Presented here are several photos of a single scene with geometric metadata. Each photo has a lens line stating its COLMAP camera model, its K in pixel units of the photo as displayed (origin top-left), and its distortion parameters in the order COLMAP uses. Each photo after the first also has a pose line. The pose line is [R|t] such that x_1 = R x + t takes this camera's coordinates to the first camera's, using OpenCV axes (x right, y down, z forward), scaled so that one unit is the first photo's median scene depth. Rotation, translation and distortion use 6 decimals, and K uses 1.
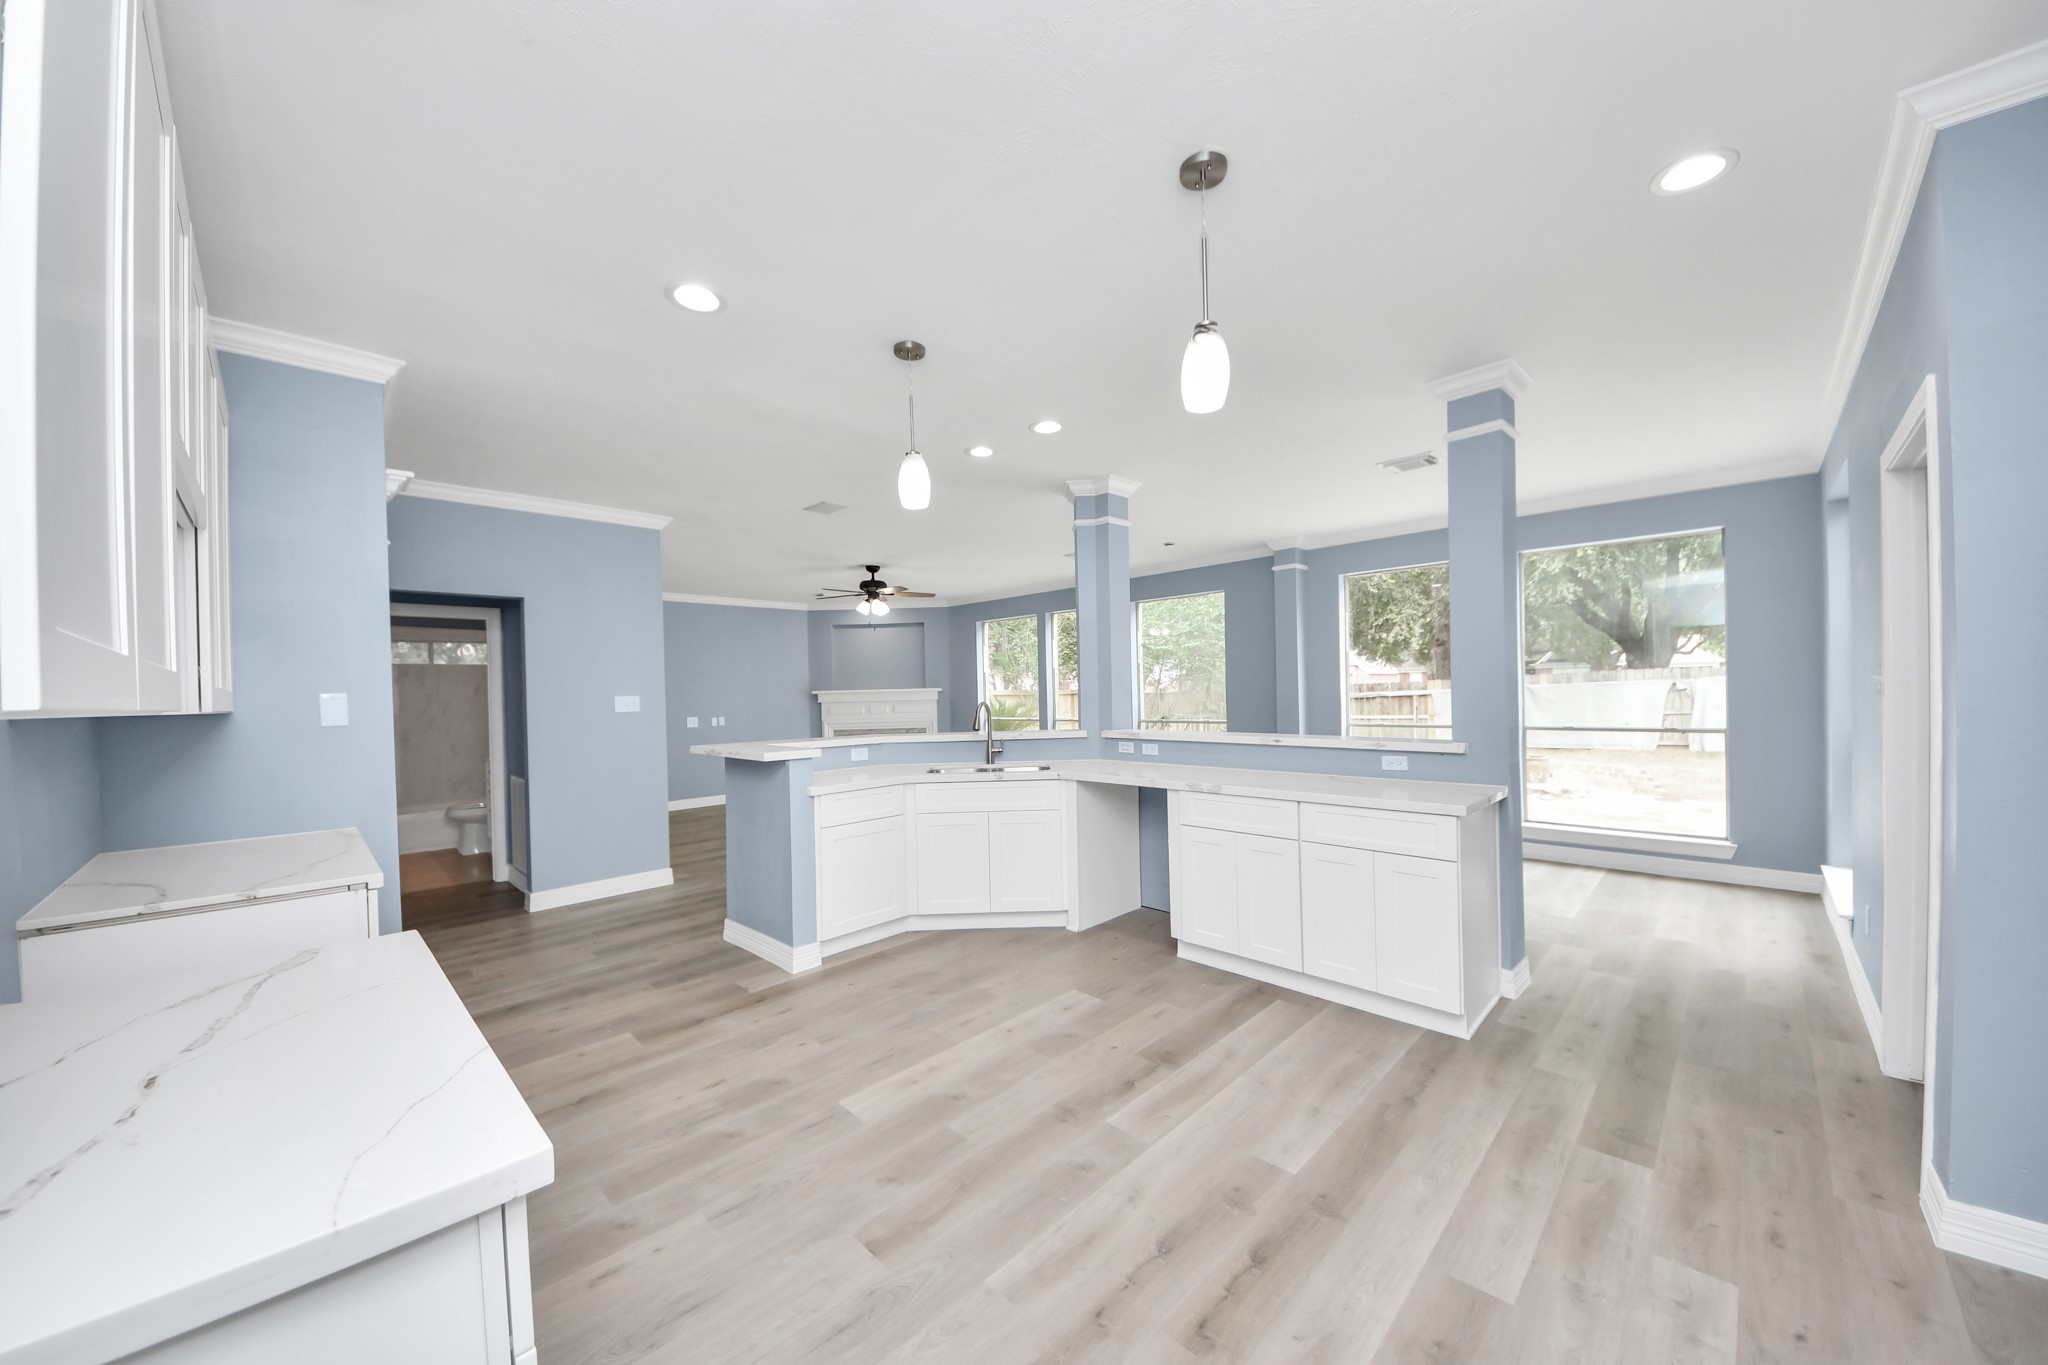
lens RADIAL K [[722.2, 0, 1024.4], [0, 722.2, 692.8], [0, 0, 1]] dist [0.052105, -0.028553]
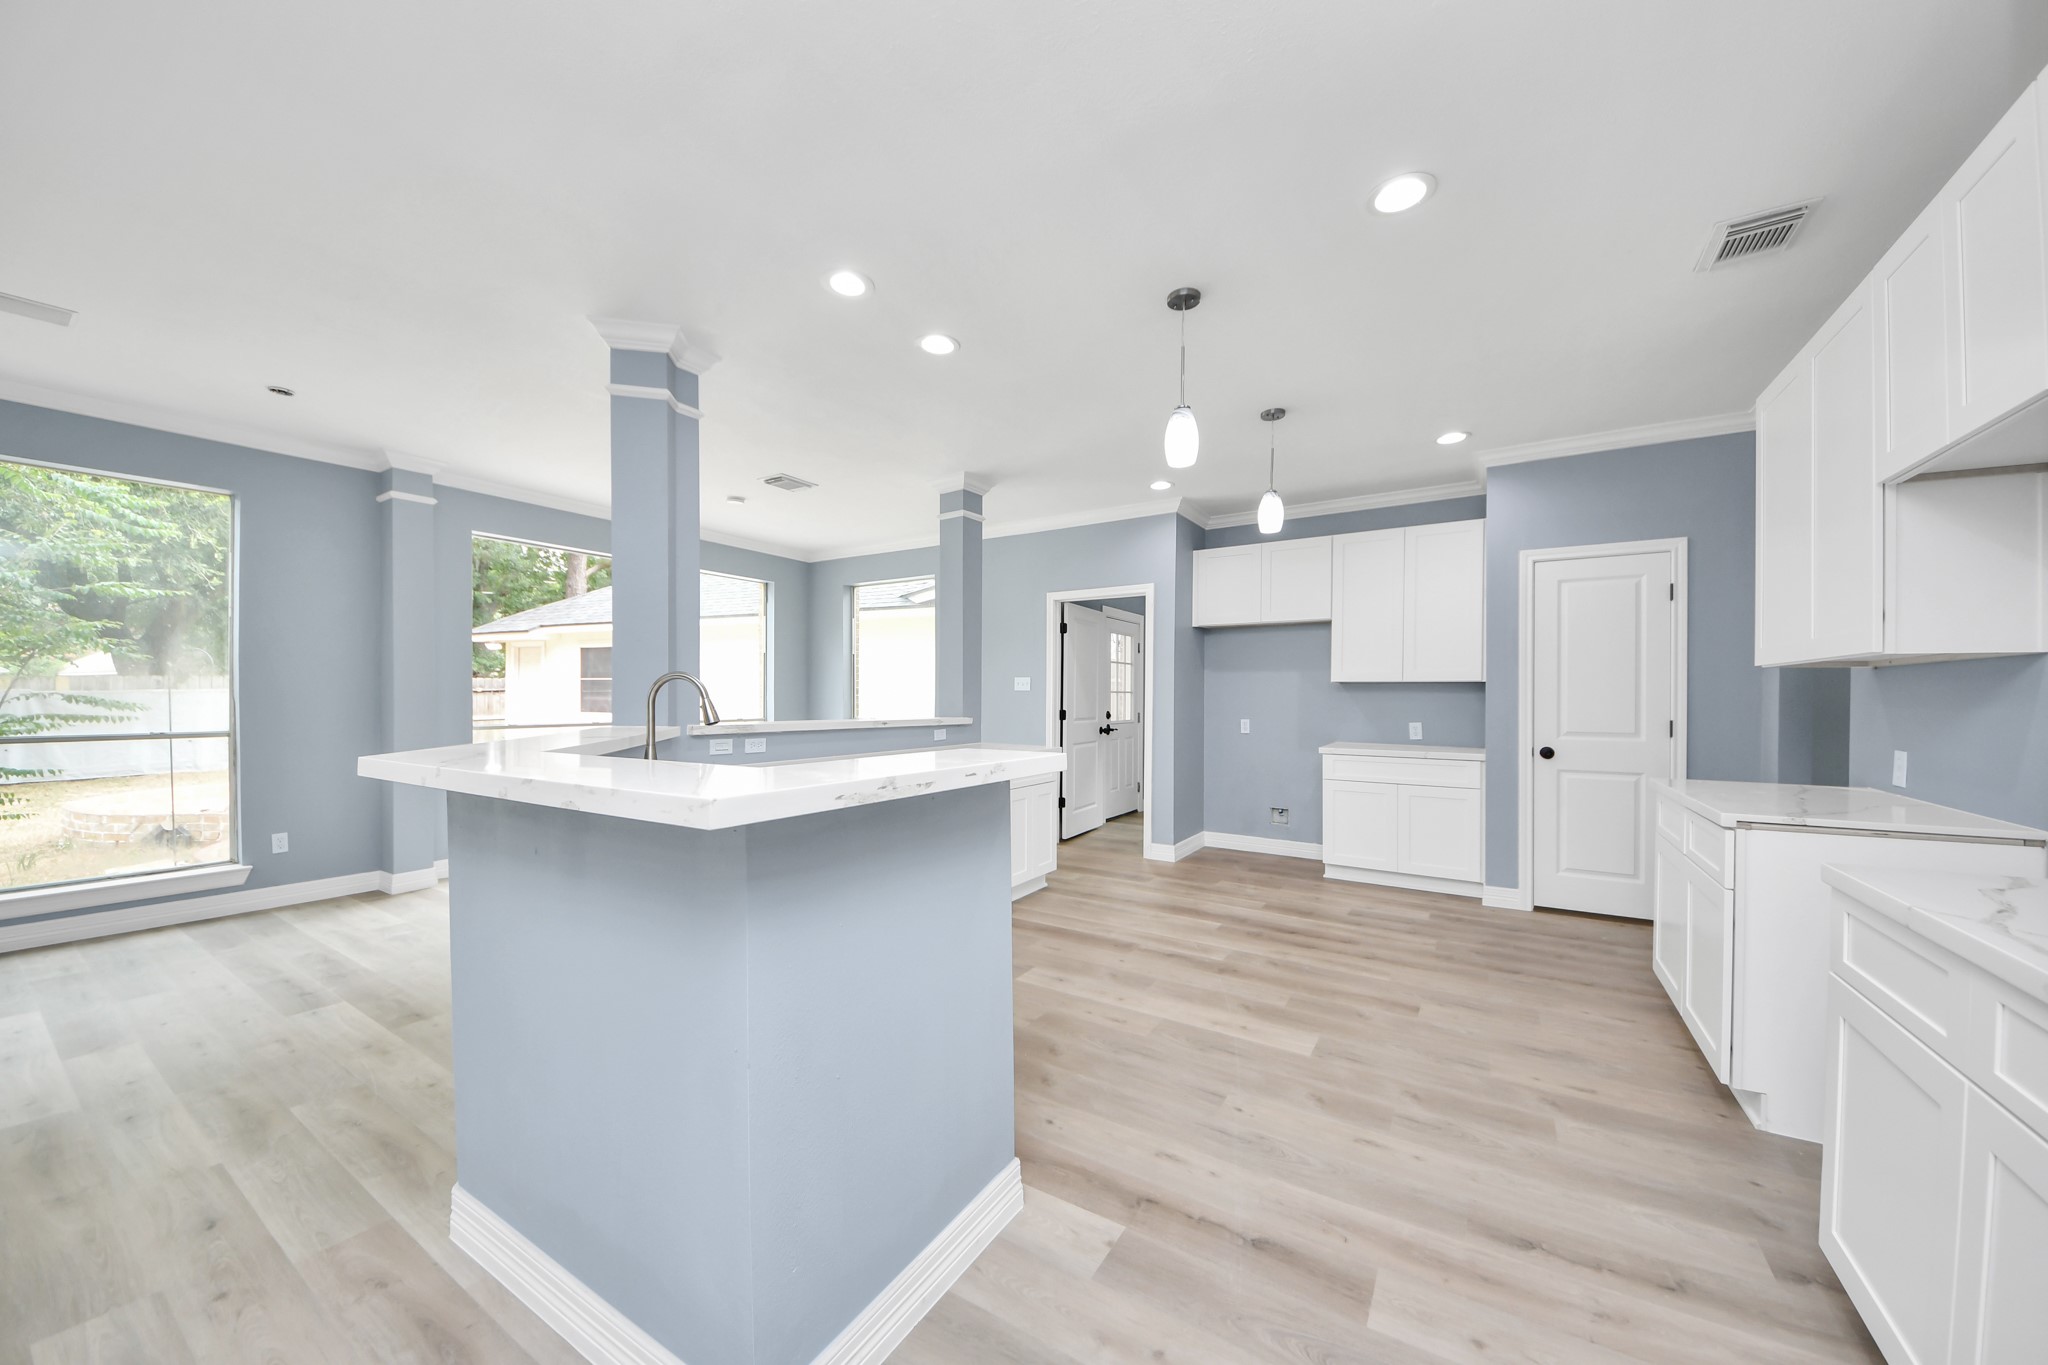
lens RADIAL K [[723.9, 0, 1024.6], [0, 723.9, 697.3], [0, 0, 1]] dist [0.044224, -0.028743]
pose [[-0.221254, 0.021549, 0.974978, -0.743992], [0.001882, 0.999763, -0.021670, 0.050559], [-0.975214, -0.002959, -0.221242, 1.023914]]
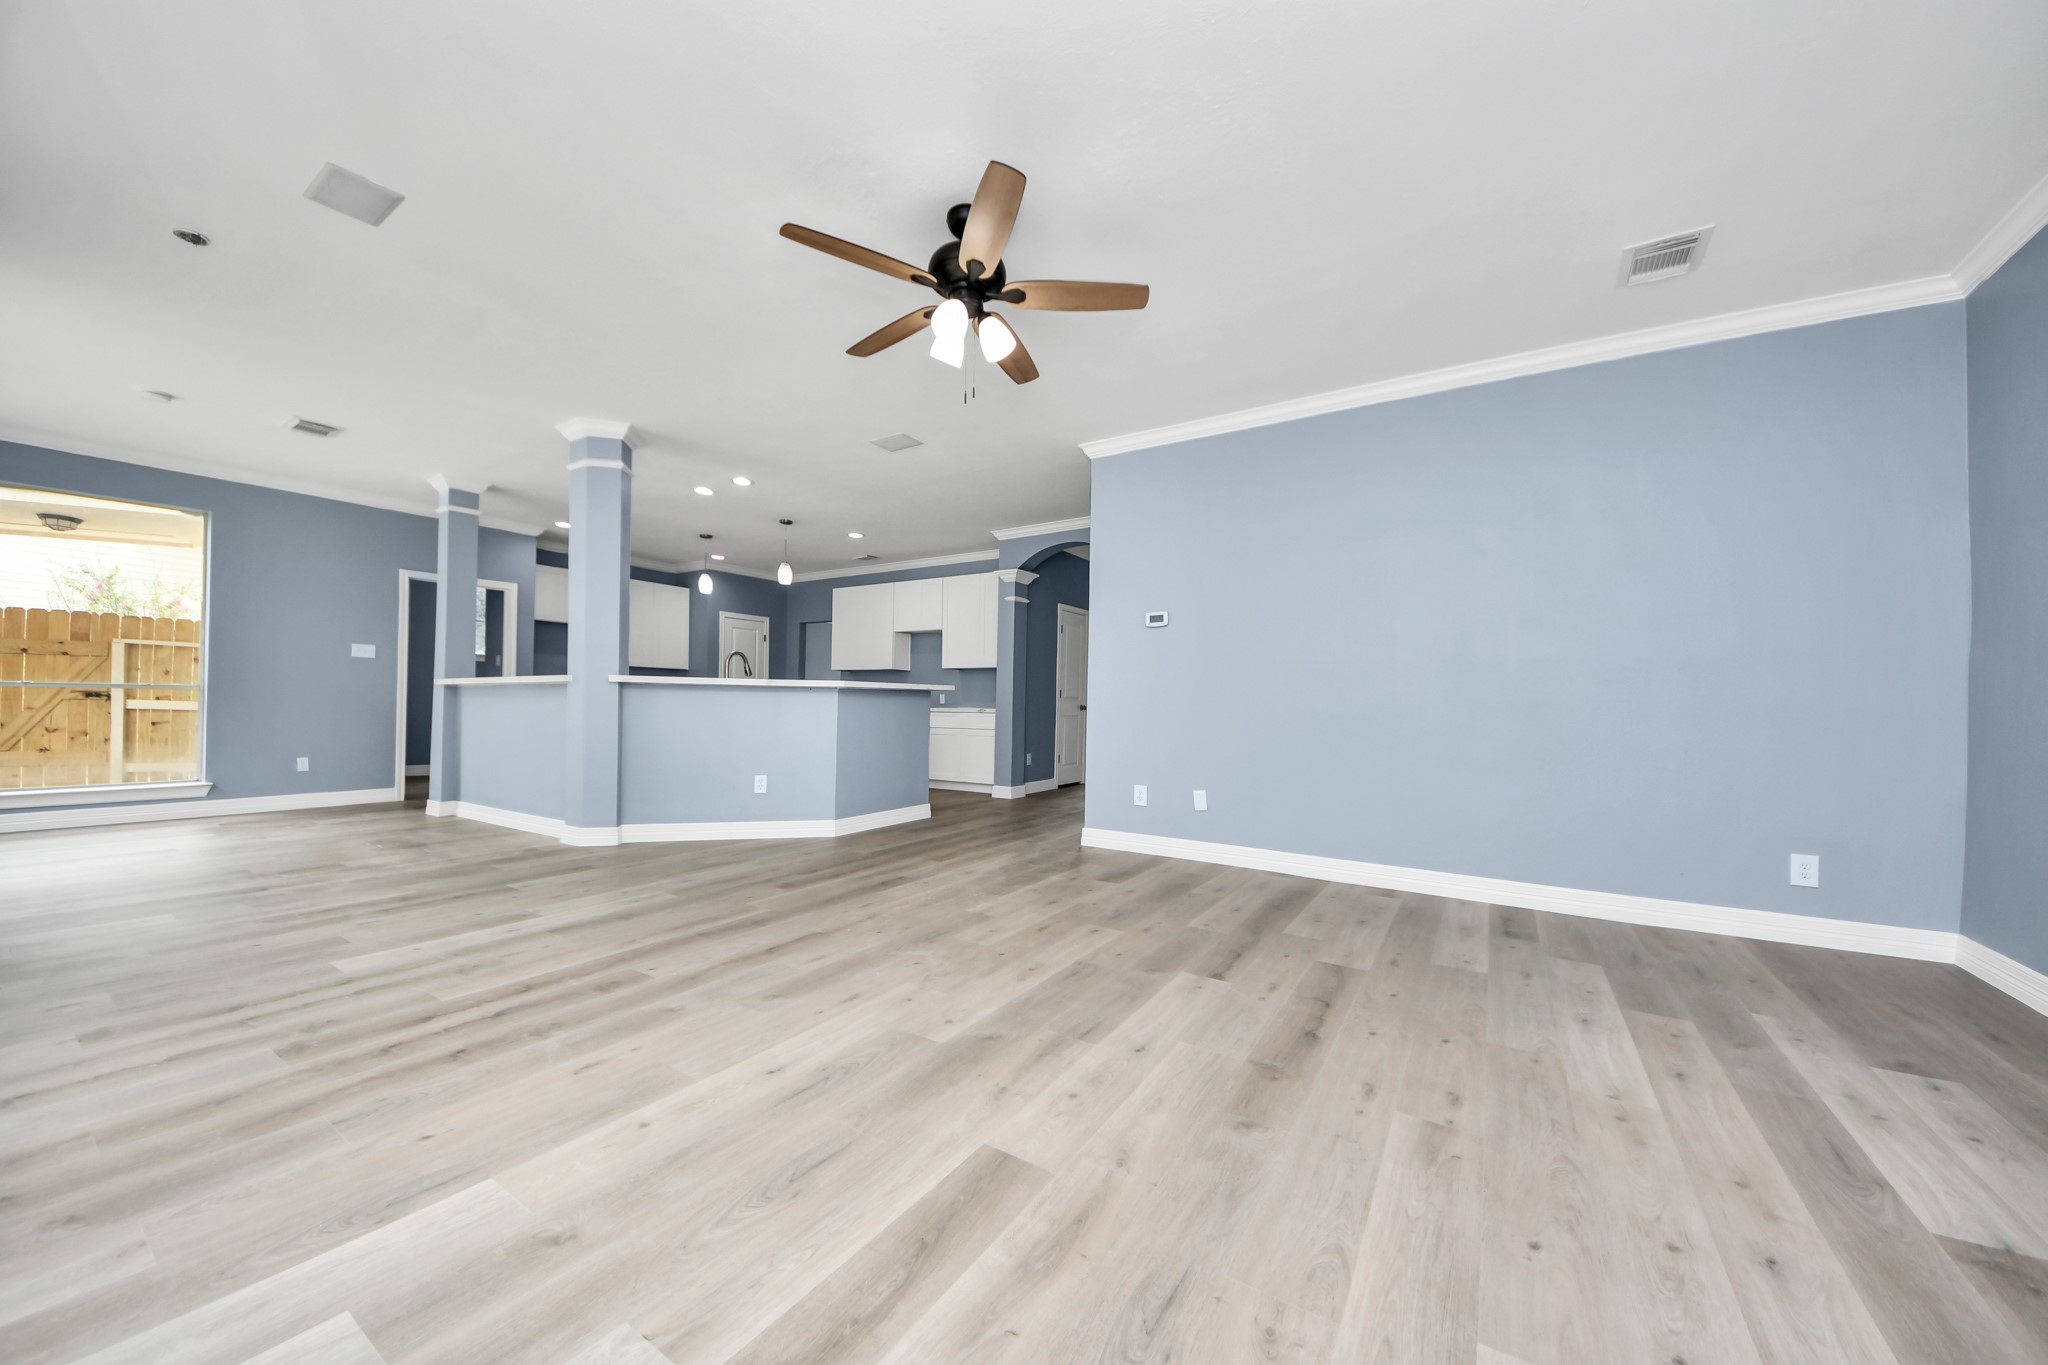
lens RADIAL K [[723.9, 0, 1024.6], [0, 723.9, 697.3], [0, 0, 1]] dist [0.044224, -0.028743]
pose [[-0.979299, 0.004265, -0.202376, -0.314800], [0.005350, 0.999974, -0.004812, 0.108034], [0.202351, -0.005795, -0.979296, 2.618138]]
